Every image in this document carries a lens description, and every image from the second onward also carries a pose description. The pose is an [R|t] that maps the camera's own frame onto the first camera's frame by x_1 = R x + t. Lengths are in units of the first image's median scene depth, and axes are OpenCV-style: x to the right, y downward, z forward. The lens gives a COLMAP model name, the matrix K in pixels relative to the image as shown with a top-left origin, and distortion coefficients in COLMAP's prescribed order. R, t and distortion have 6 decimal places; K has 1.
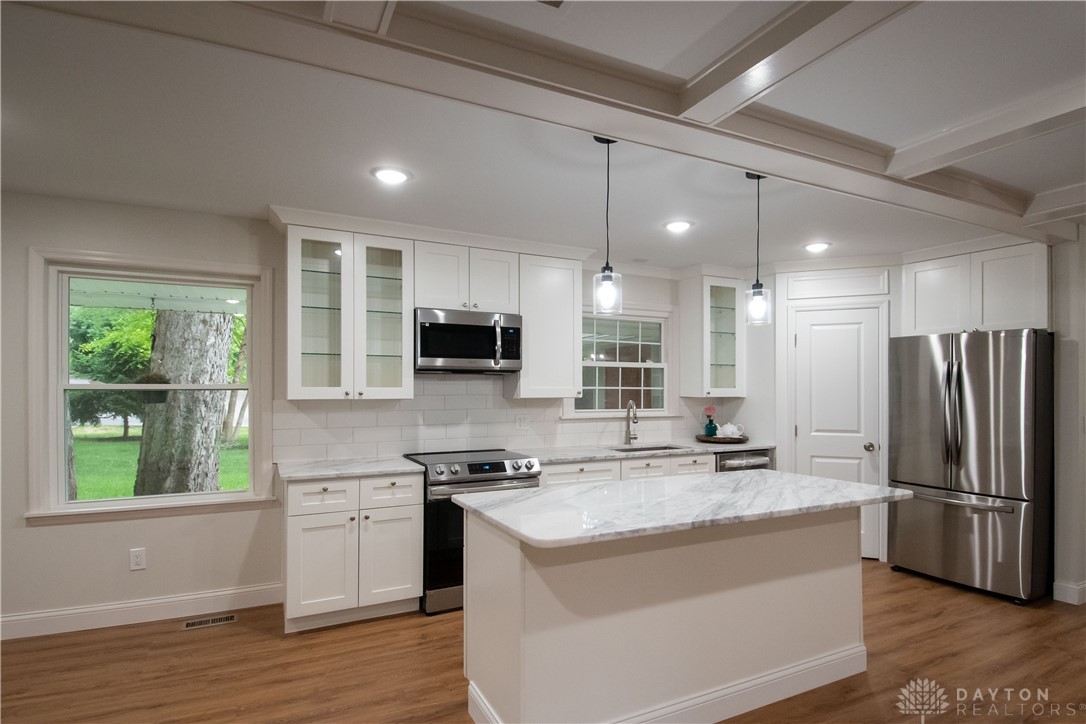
lens RADIAL K [[576.4, 0, 547.9], [0, 576.4, 383.7], [0, 0, 1]] dist [0.001956, -0.002233]
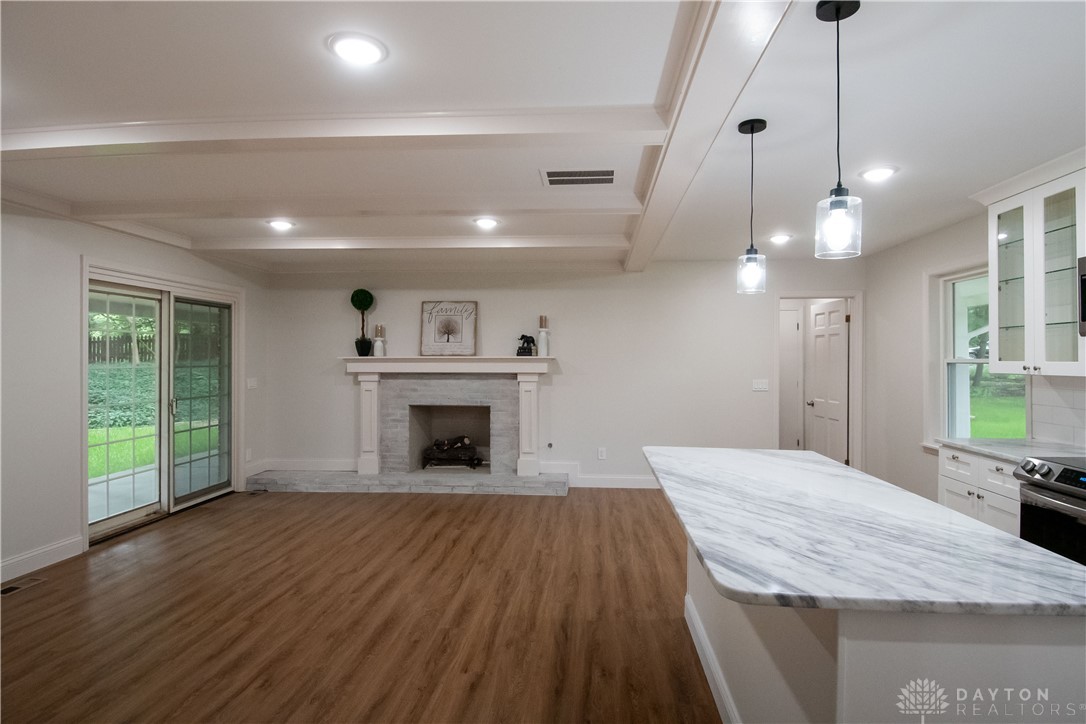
lens RADIAL K [[576.4, 0, 553.3], [0, 576.4, 355.0], [0, 0, 1]] dist [0.001956, -0.002233]
pose [[-0.520591, -0.002411, -0.853803, 0.645649], [-0.005105, 0.999987, 0.000289, -0.000557], [0.853791, 0.004509, -0.520596, 0.656574]]
